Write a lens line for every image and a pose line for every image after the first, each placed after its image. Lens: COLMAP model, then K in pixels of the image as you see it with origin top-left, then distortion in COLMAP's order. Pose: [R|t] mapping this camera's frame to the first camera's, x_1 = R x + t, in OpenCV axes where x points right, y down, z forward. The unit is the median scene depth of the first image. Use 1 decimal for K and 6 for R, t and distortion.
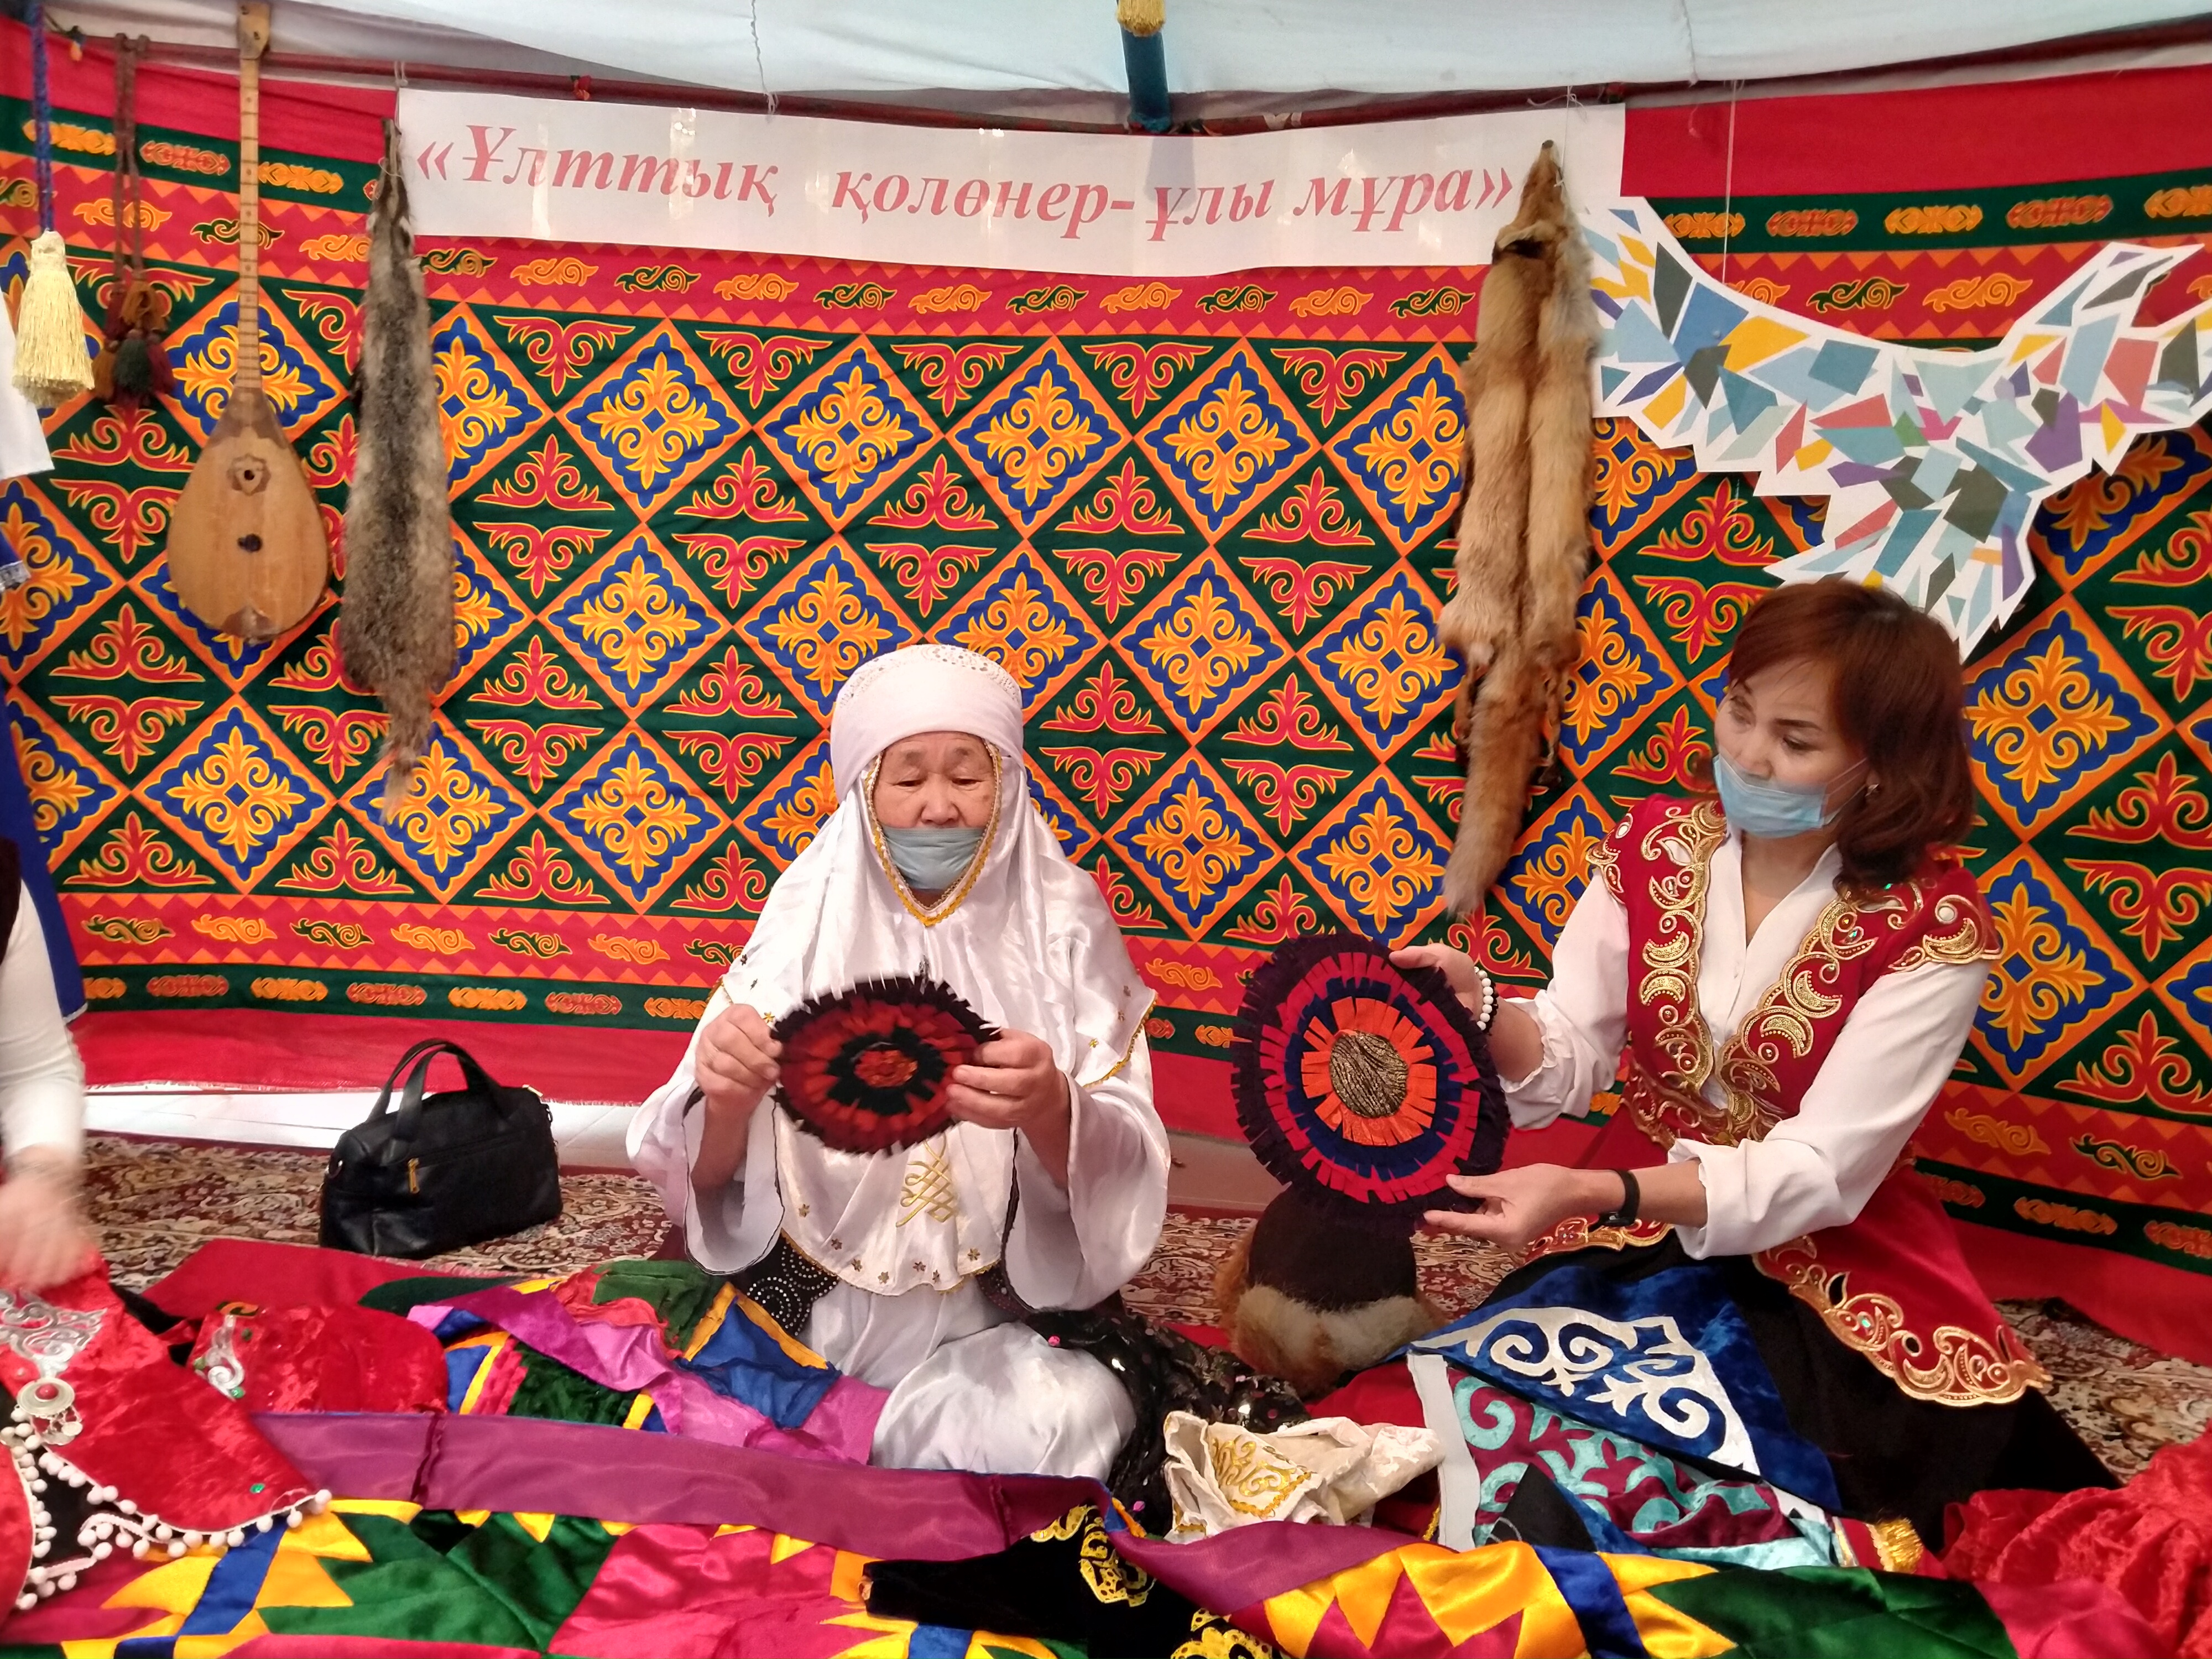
lens RADIAL K [[1822.7, 0, 1087.5], [0, 1822.7, 832.3], [0, 0, 1]] dist [0.155436, -0.328866]
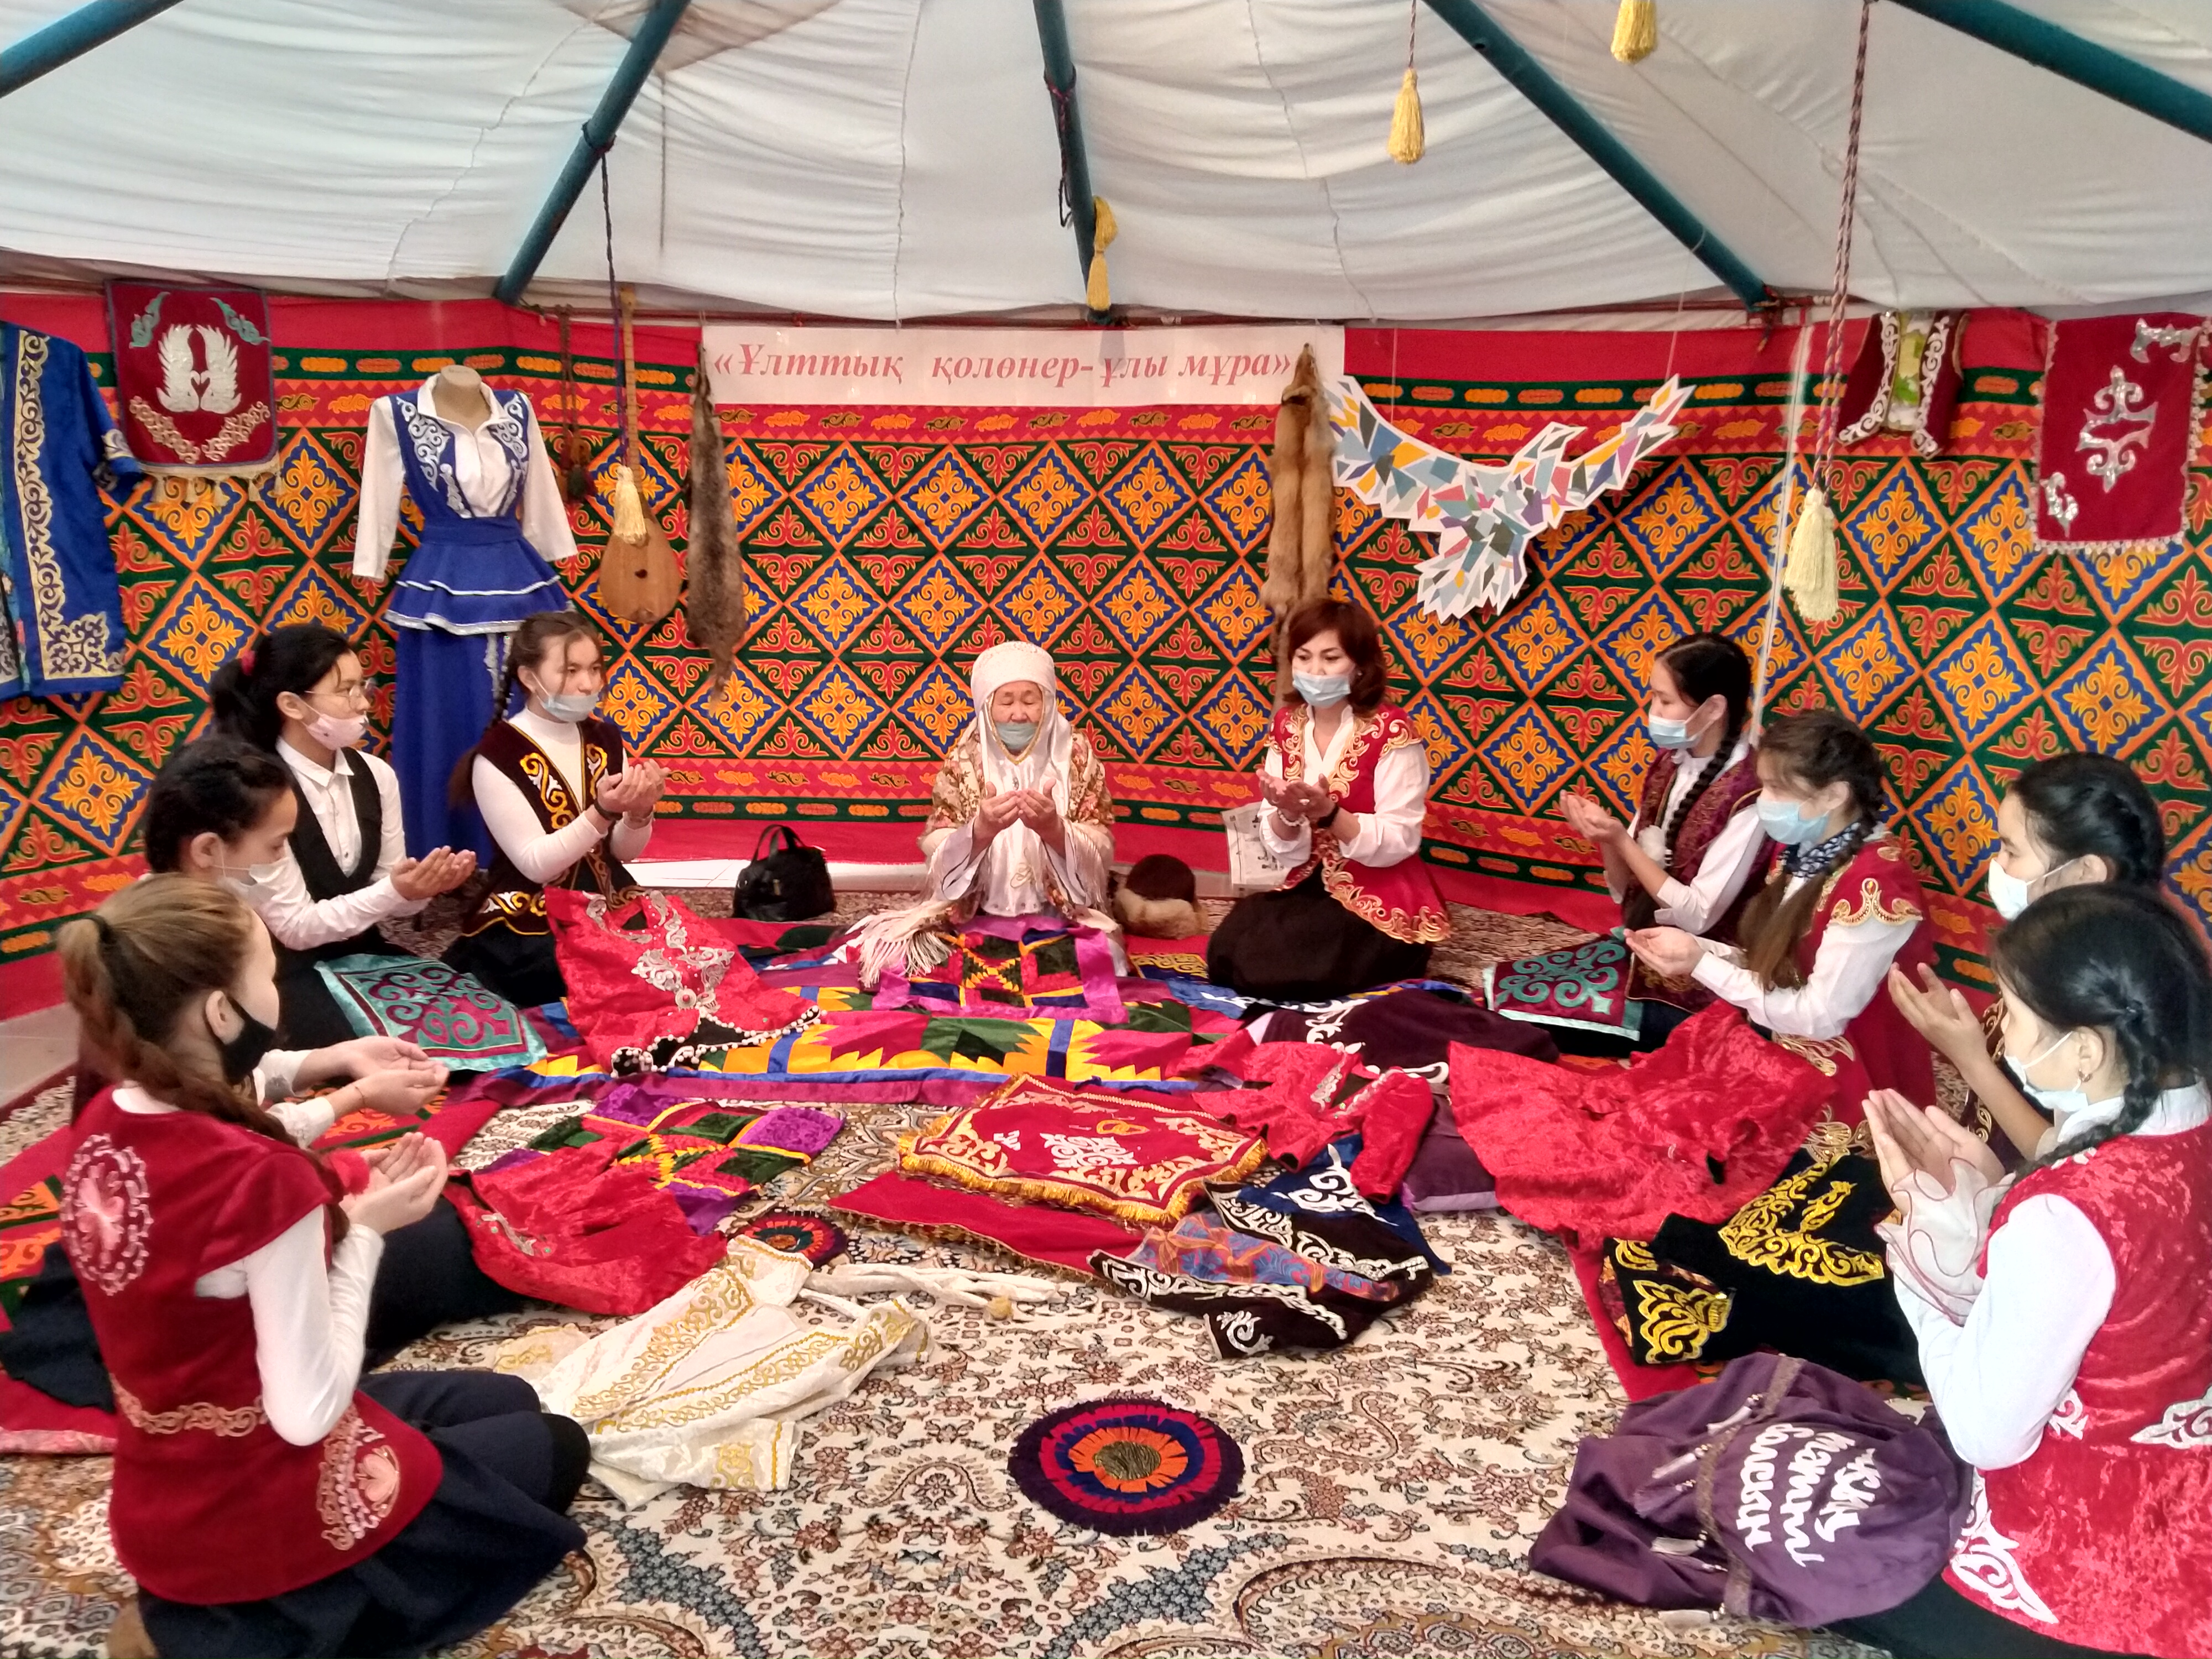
lens RADIAL K [[1821.1, 0, 1087.9], [0, 1821.1, 841.7], [0, 0, 1]] dist [0.153738, -0.322016]
pose [[0.998306, -0.042481, 0.039761, -0.074457], [0.038519, 0.994675, 0.095594, -0.042690], [-0.043610, -0.093901, 0.994626, -0.892310]]
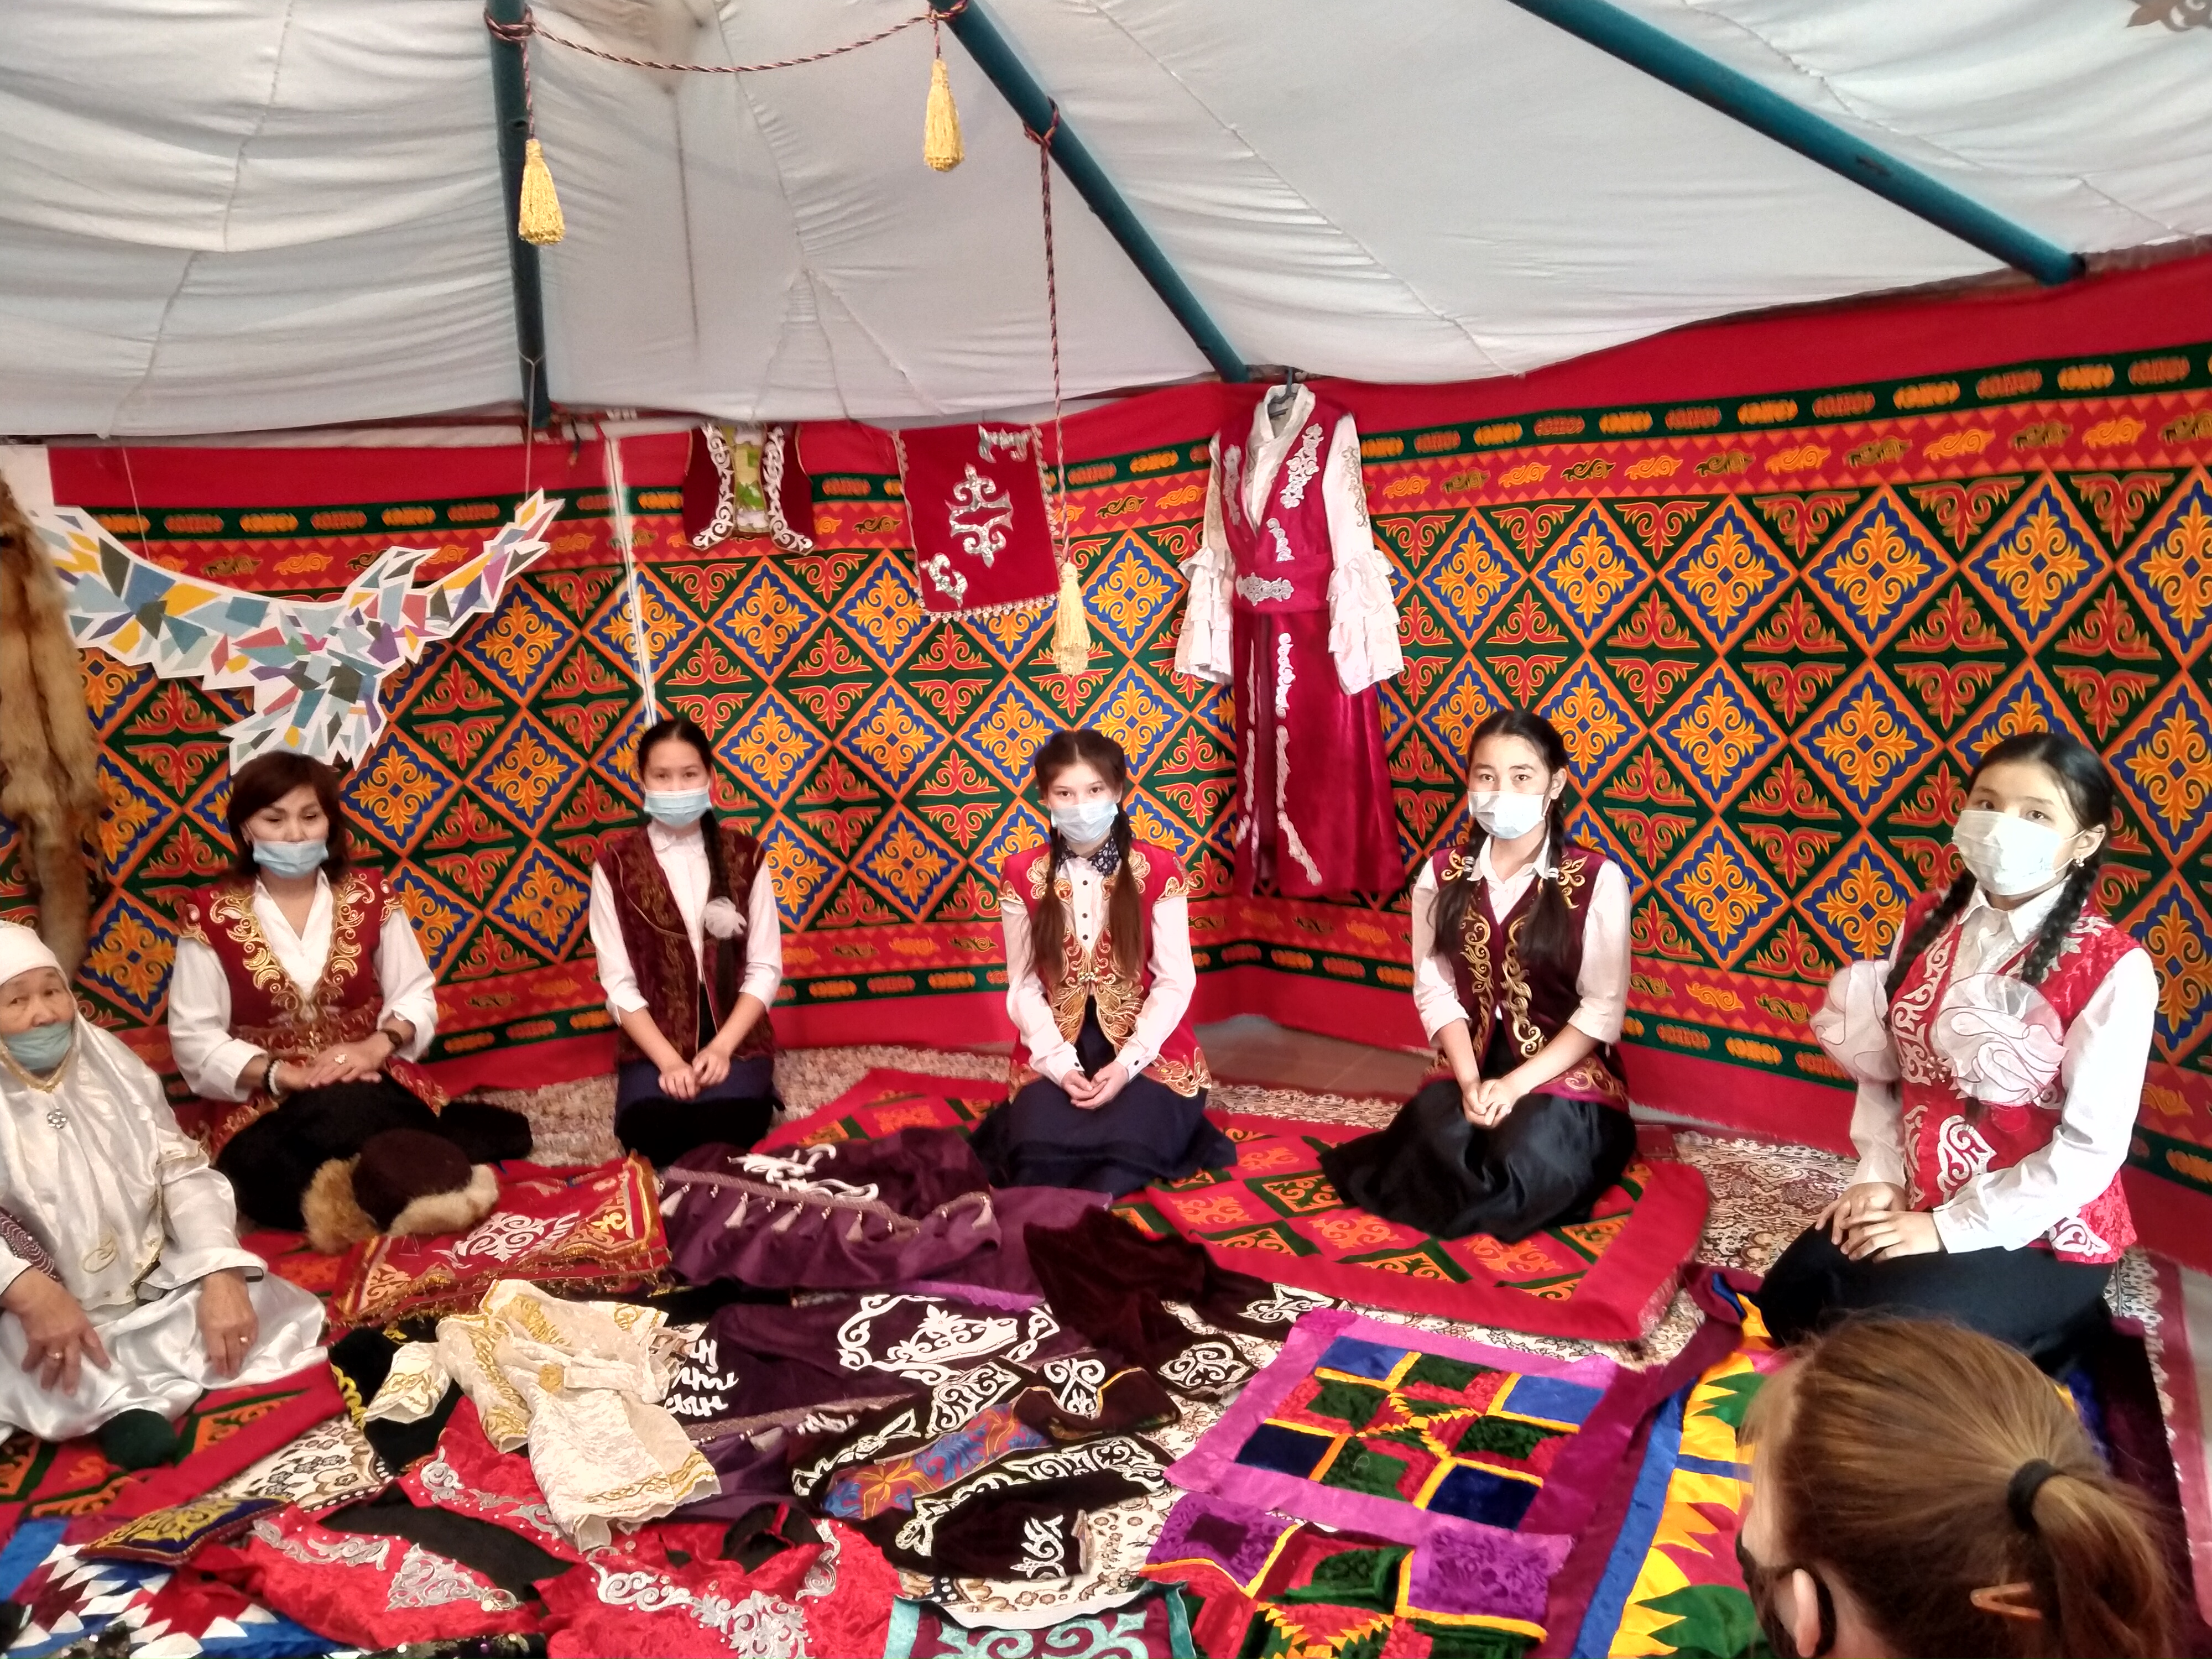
lens RADIAL K [[1799.7, 0, 1169.6], [0, 1799.7, 878.8], [0, 0, 1]] dist [-0.002809, -0.079034]
pose [[0.334991, -0.246094, 0.909516, -0.723187], [0.188017, 0.963335, 0.191406, -0.143342], [-0.923272, 0.106885, 0.368978, -0.301098]]
